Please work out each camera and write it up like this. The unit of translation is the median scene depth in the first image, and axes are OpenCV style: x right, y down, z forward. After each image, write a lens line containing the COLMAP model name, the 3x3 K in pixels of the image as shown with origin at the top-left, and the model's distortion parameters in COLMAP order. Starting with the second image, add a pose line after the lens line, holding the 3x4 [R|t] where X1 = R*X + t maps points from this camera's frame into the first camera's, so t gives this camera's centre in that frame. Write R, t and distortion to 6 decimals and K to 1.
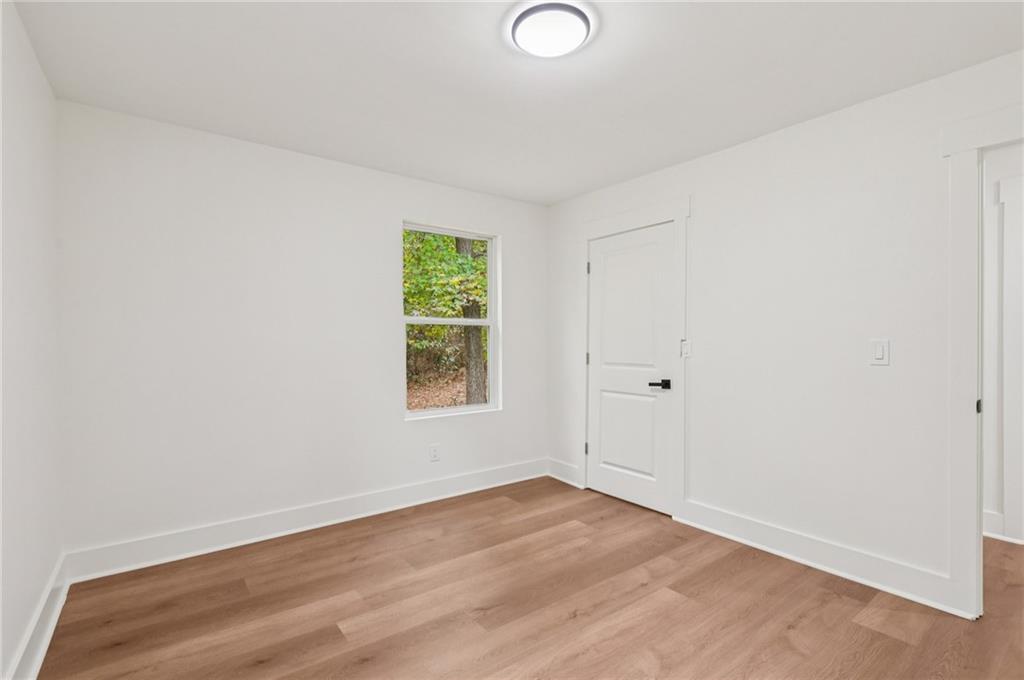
lens RADIAL K [[481.3, 0, 512.0], [0, 481.3, 340.0], [0, 0, 1]] dist [-0.004112, -0.000588]
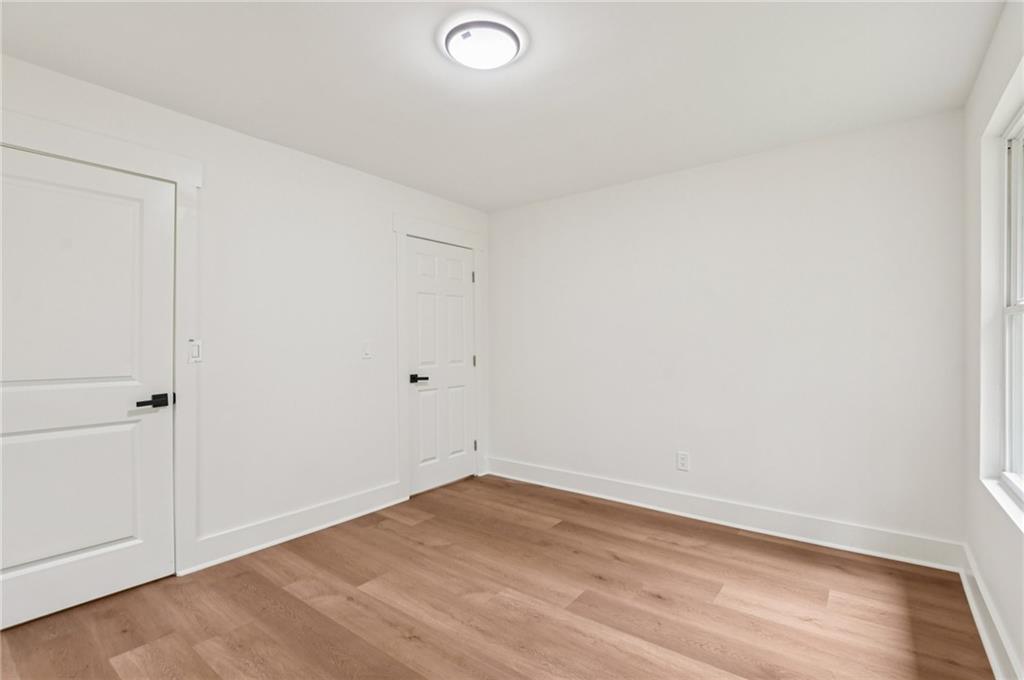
lens RADIAL K [[469.7, 0, 512.0], [0, 469.7, 340.0], [0, 0, 1]] dist [-0.017497, -0.000414]
pose [[-0.266068, 0.008069, 0.963921, -0.659648], [-0.000077, 0.999965, -0.008392, 0.007909], [-0.963954, -0.002307, -0.266058, 0.886646]]
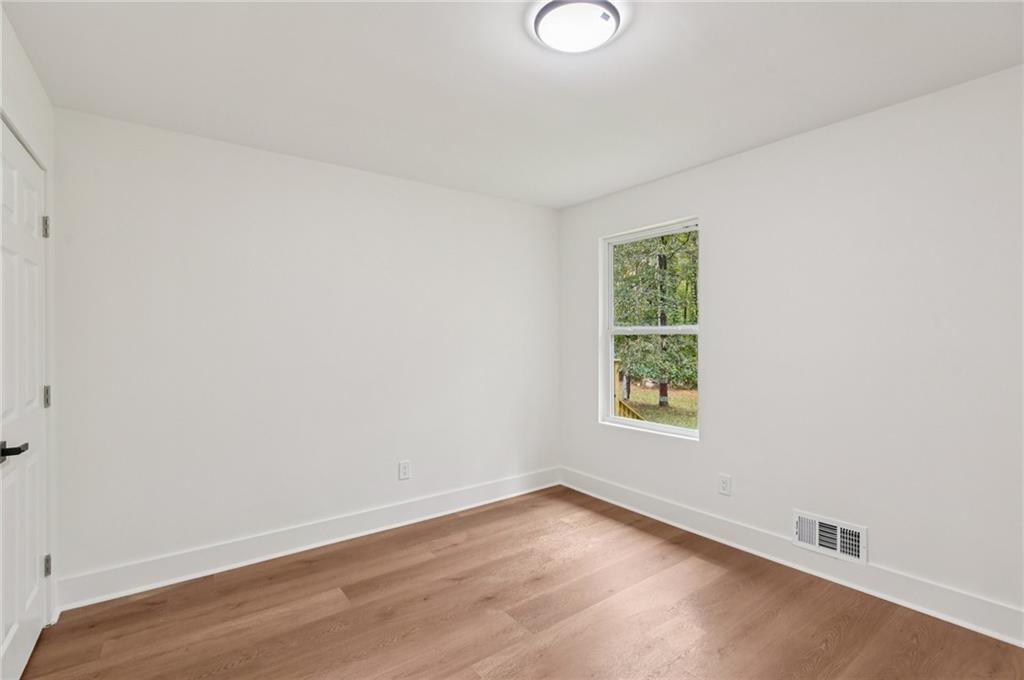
lens RADIAL K [[469.7, 0, 512.0], [0, 469.7, 340.0], [0, 0, 1]] dist [-0.017497, -0.000414]
pose [[-0.999956, 0.008618, 0.003816, 0.158381], [0.008612, 0.999962, -0.001370, -0.022845], [-0.003827, -0.001337, -0.999992, 1.377603]]
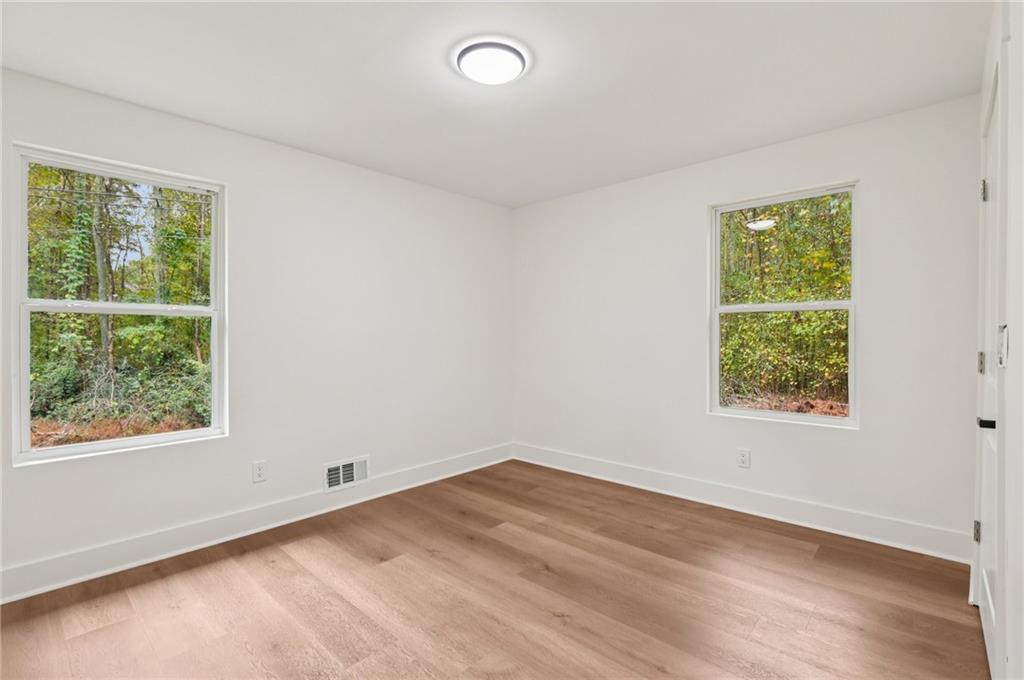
lens RADIAL K [[469.7, 0, 512.0], [0, 469.7, 340.0], [0, 0, 1]] dist [-0.017497, -0.000414]
pose [[0.180251, 0.016777, -0.983478, 0.859230], [0.005674, 0.999820, 0.018096, 0.001664], [0.983604, -0.008842, 0.180123, 0.622227]]
